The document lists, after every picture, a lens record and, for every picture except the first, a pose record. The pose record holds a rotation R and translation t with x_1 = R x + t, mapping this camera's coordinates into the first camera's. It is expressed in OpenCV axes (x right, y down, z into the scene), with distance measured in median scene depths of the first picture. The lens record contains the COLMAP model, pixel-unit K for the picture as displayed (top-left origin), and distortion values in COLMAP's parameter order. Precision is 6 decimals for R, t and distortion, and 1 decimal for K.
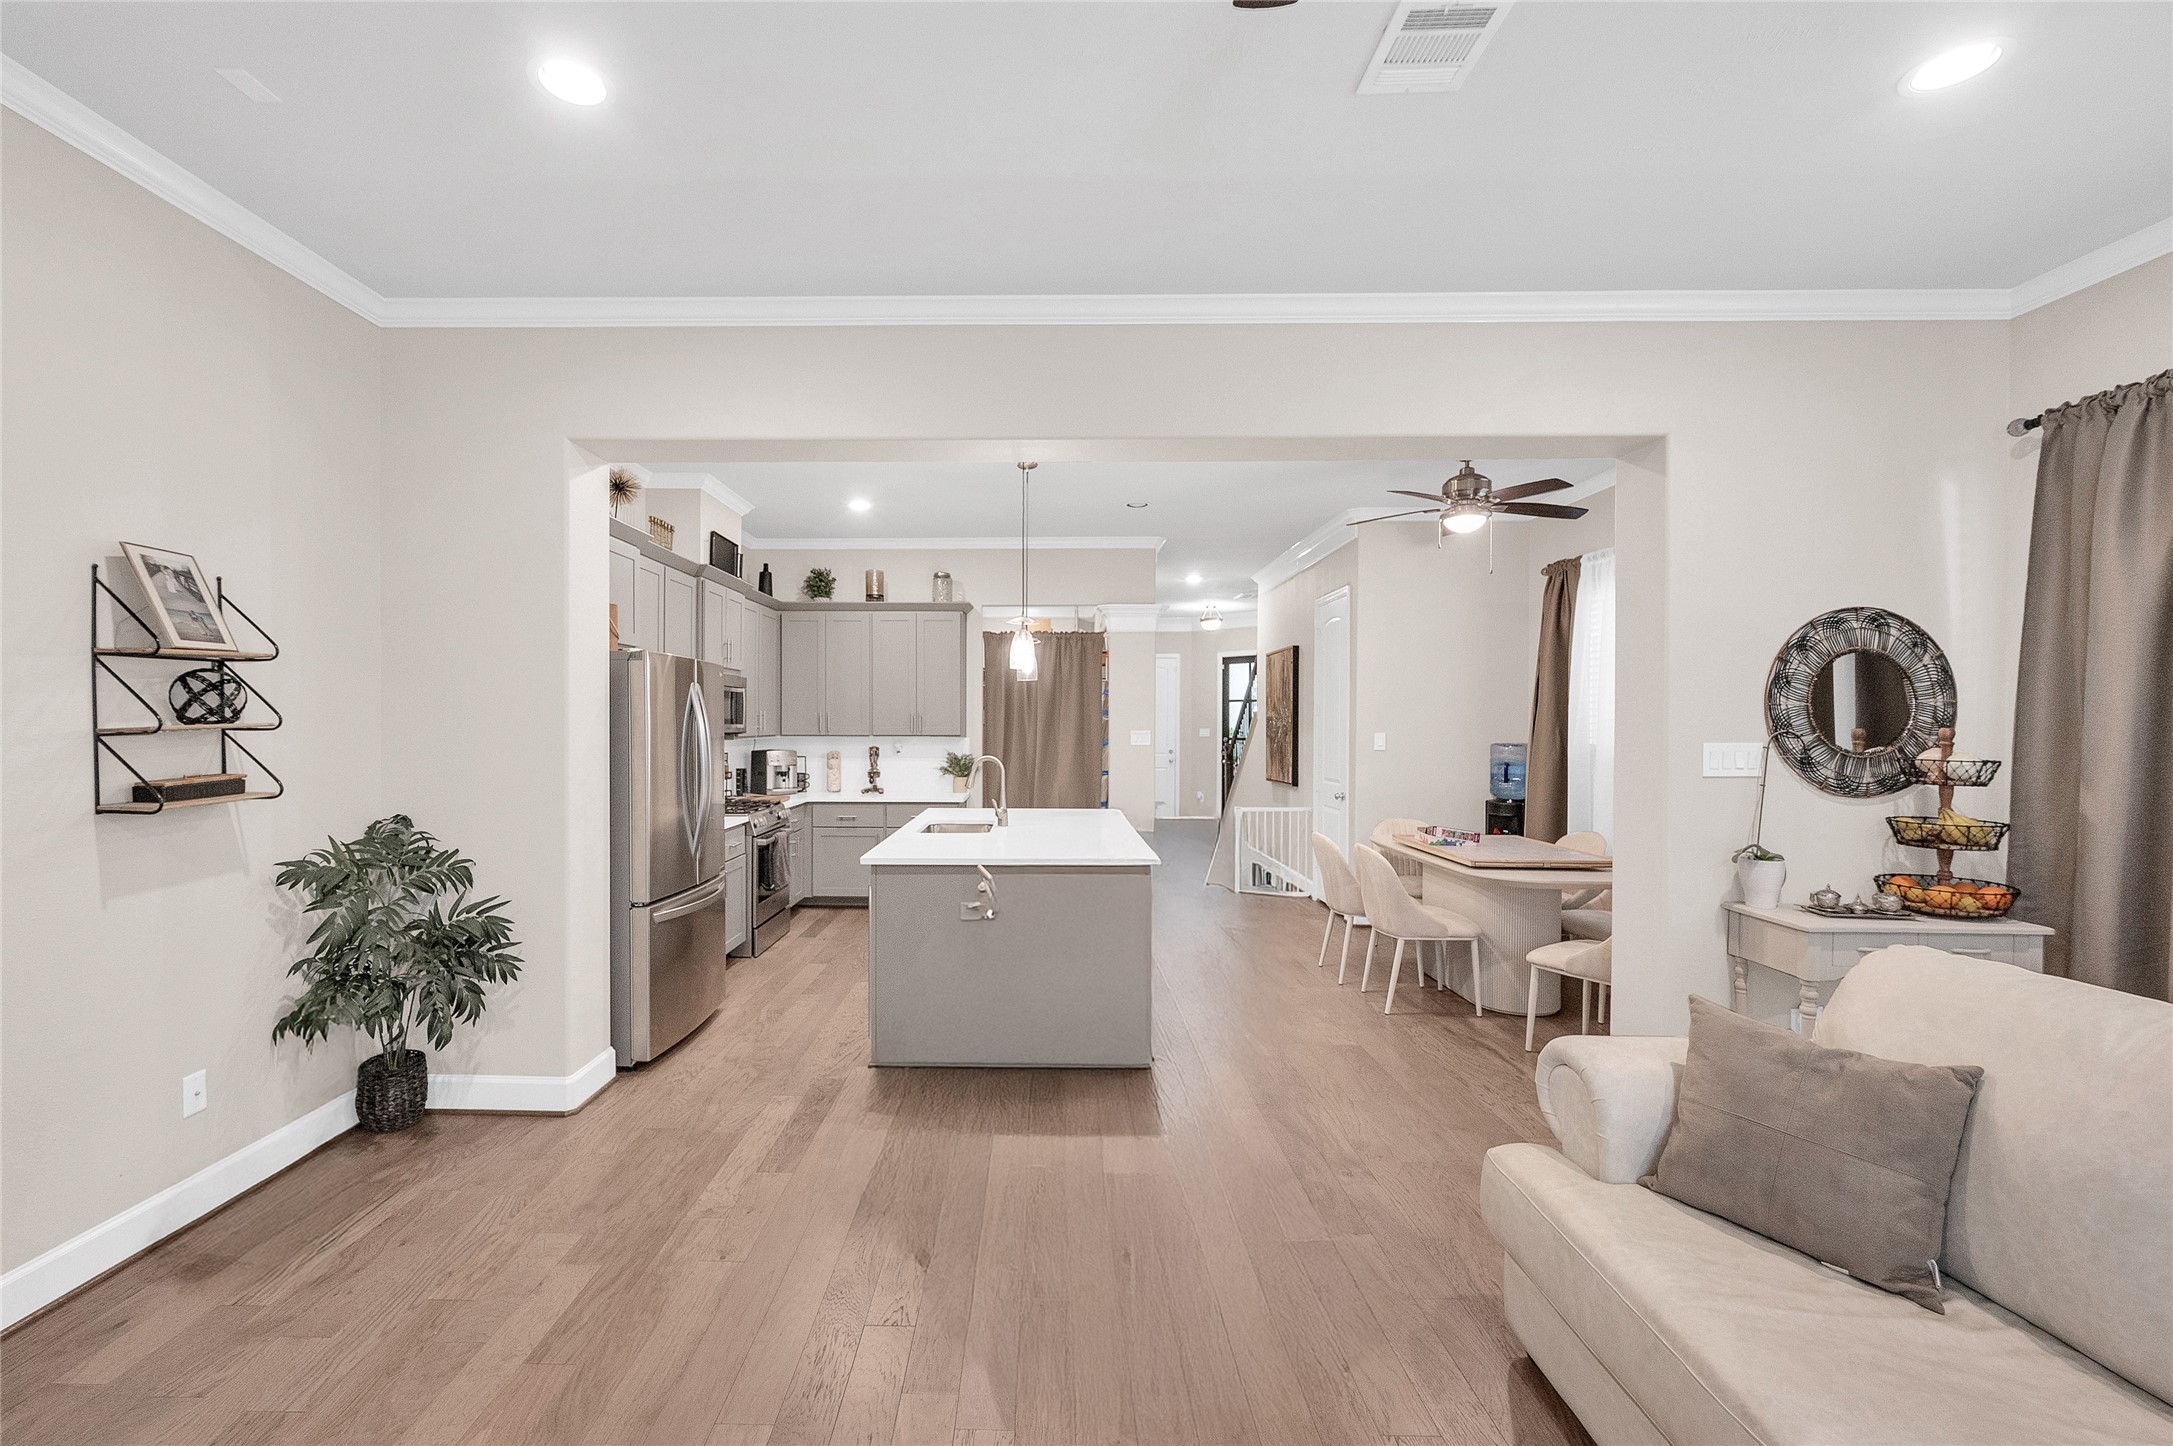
lens RADIAL K [[918.7, 0, 1029.7], [0, 918.7, 728.0], [0, 0, 1]] dist [0.000530, 0.000098]
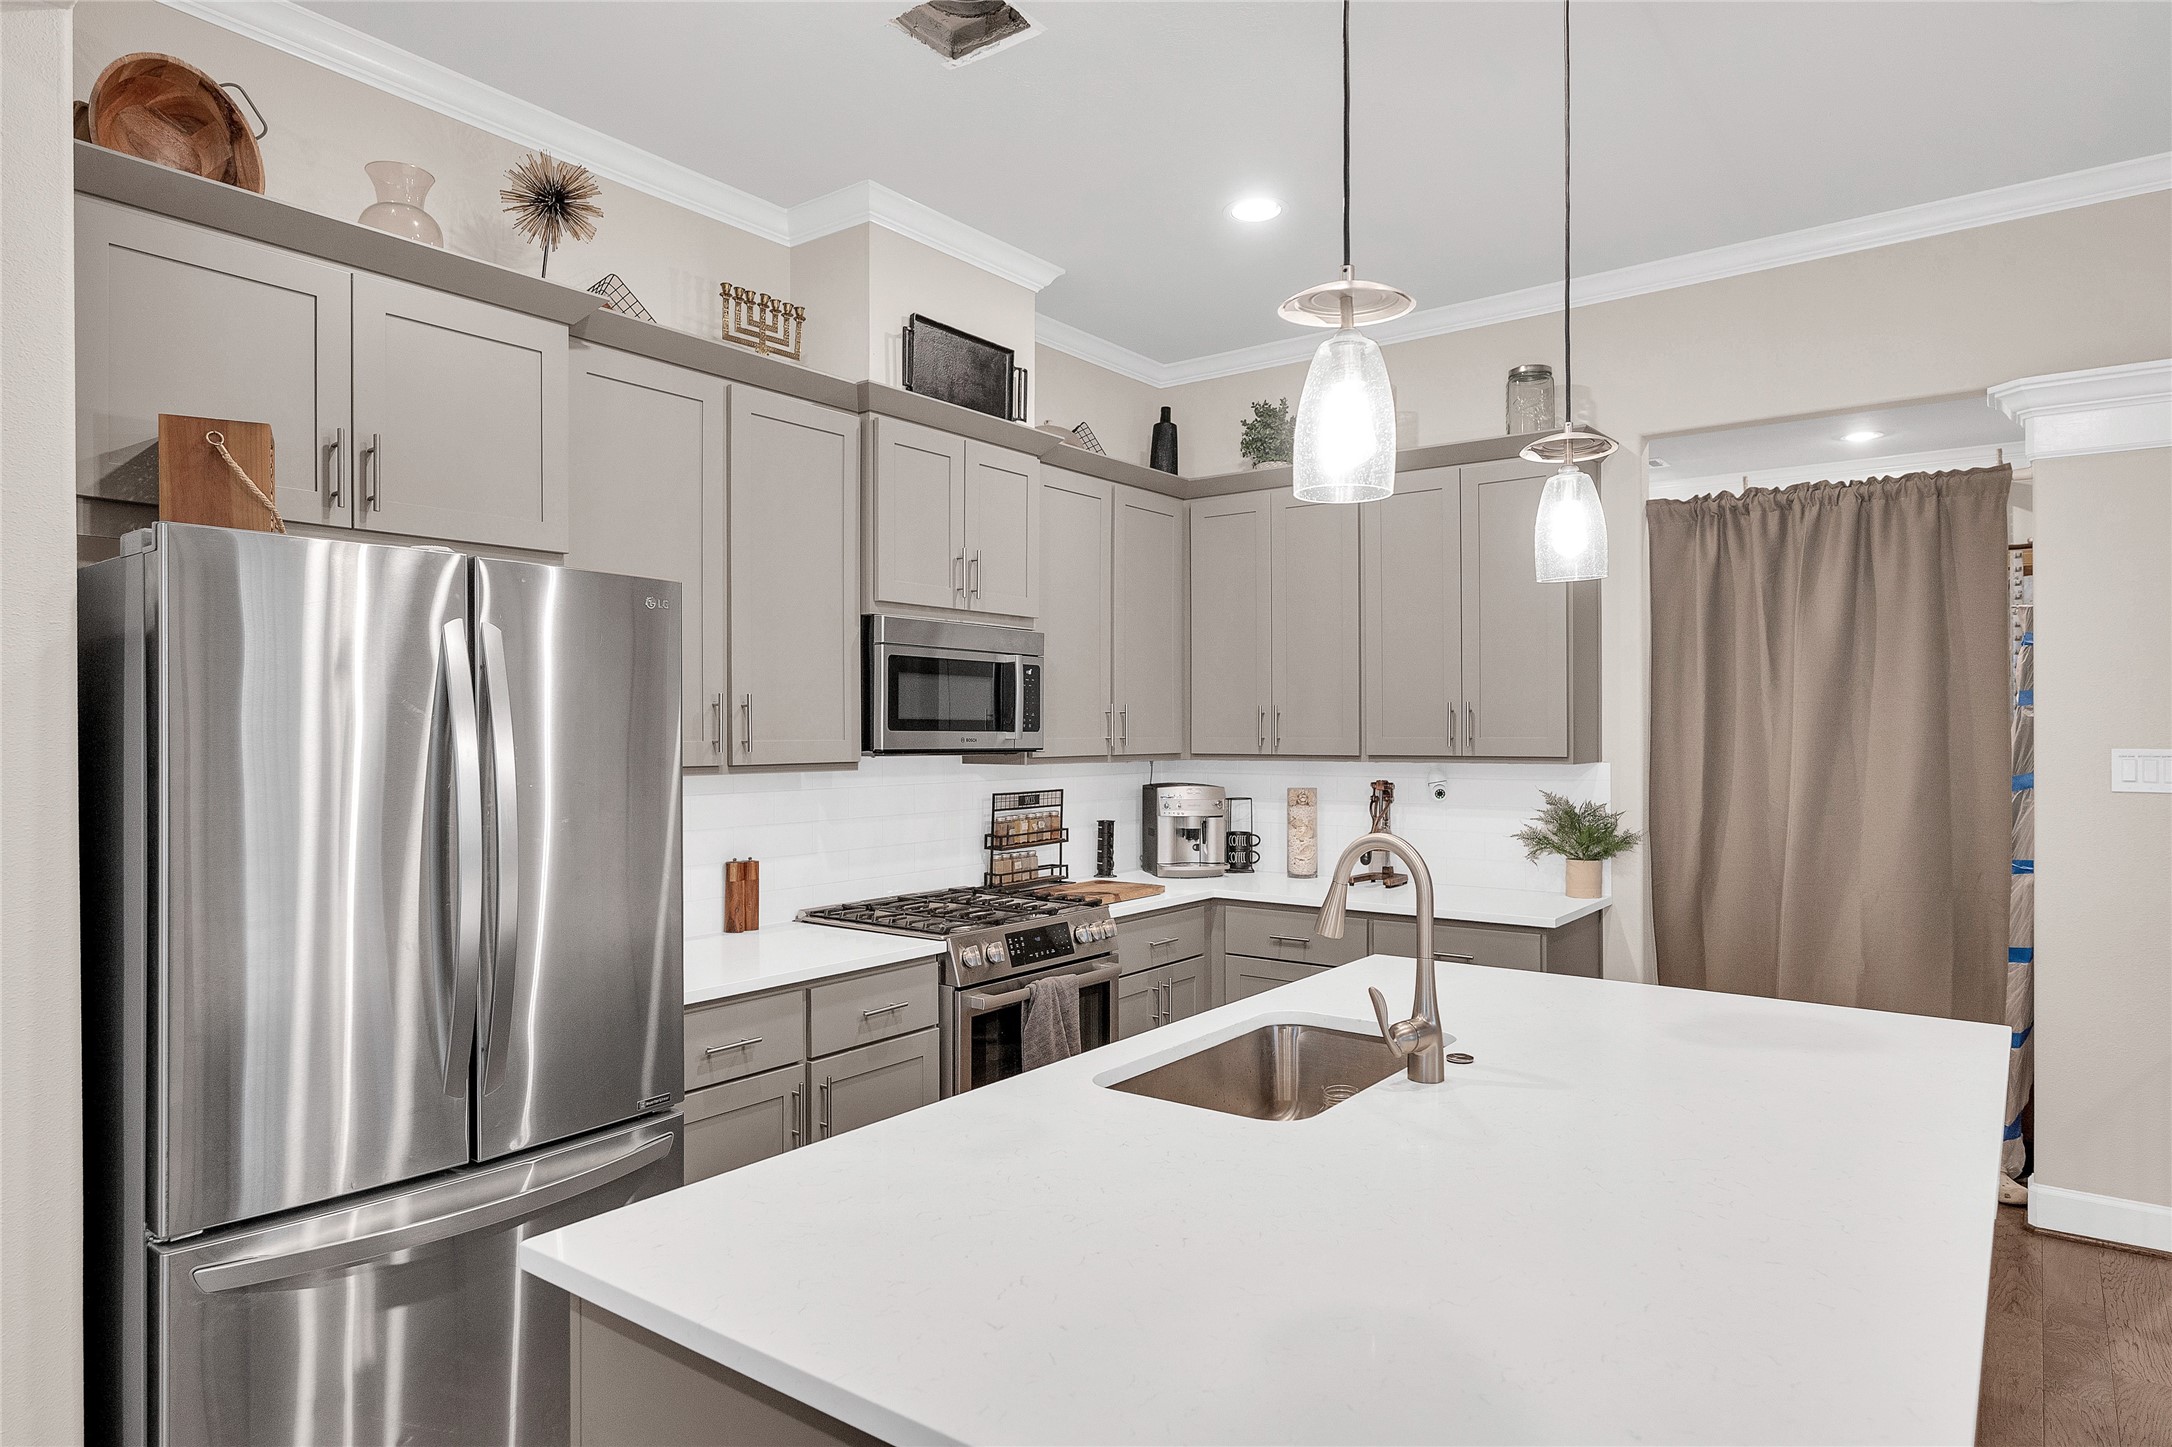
lens RADIAL K [[1280.7, 0, 1087.3], [0, 1280.7, 739.0], [0, 0, 1]] dist [-0.004422, -0.001222]
pose [[0.812457, 0.001541, -0.583018, 0.112814], [-0.000398, 0.999998, 0.002088, -0.002042], [0.583020, -0.001464, 0.812456, 0.581323]]
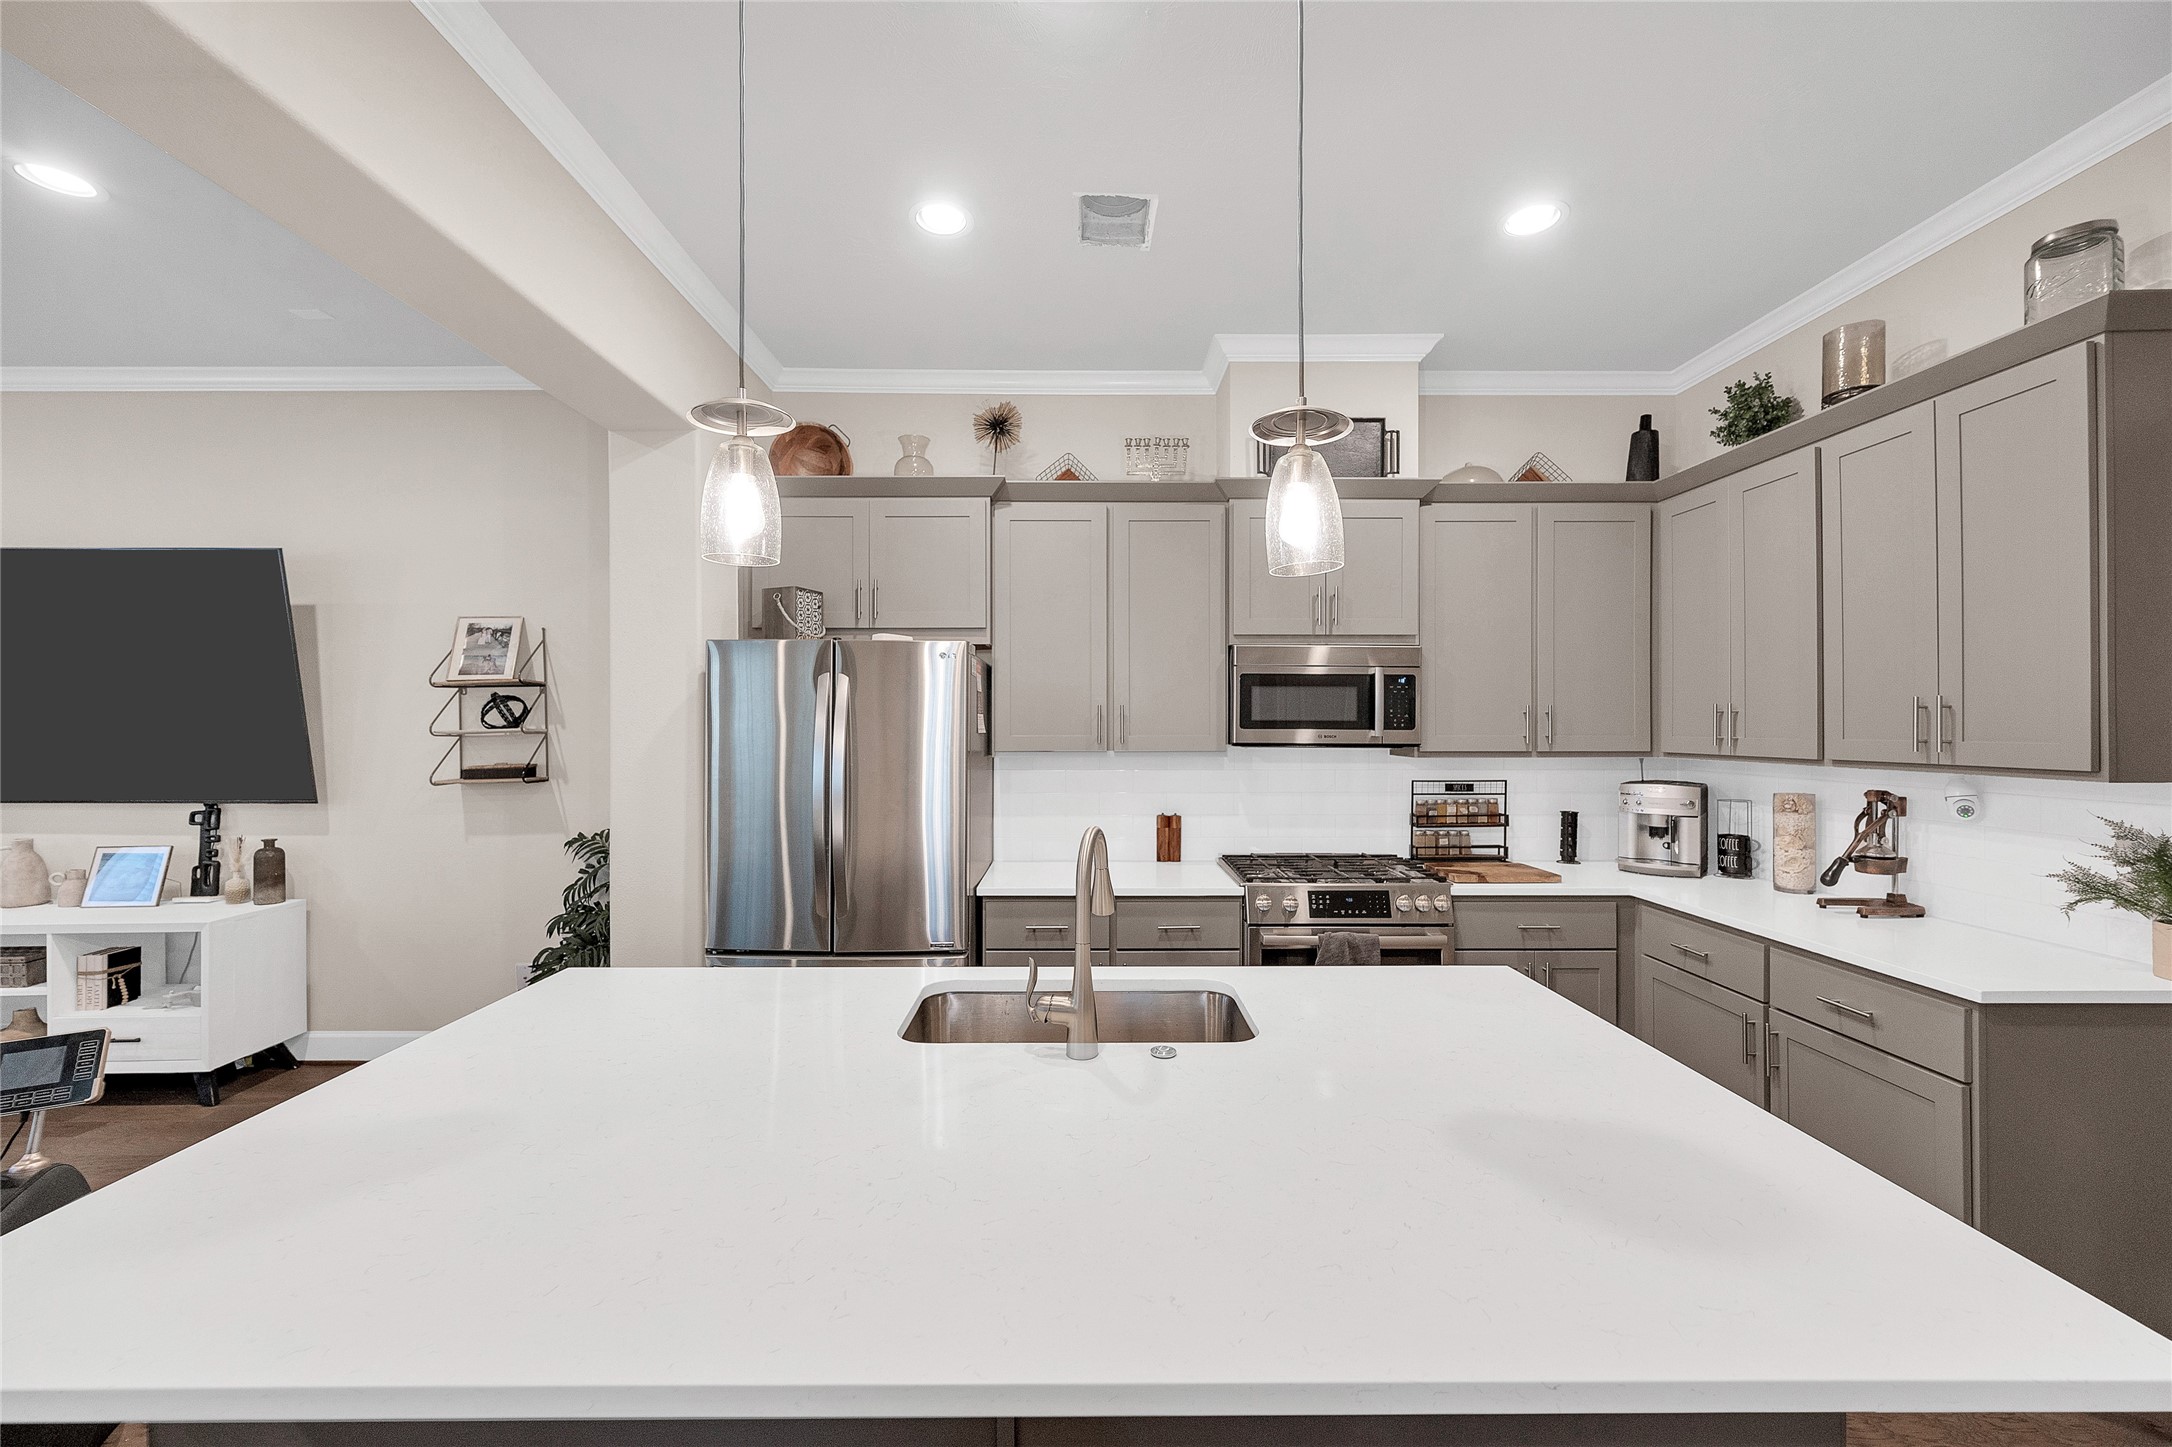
lens RADIAL K [[854.7, 0, 1075.6], [0, 854.7, 725.7], [0, 0, 1]] dist [0.001032, -0.000211]
pose [[0.020646, 0.000861, -0.999786, 0.252940], [-0.004392, 0.999990, 0.000771, -0.007642], [0.999777, 0.004375, 0.020649, 0.944737]]
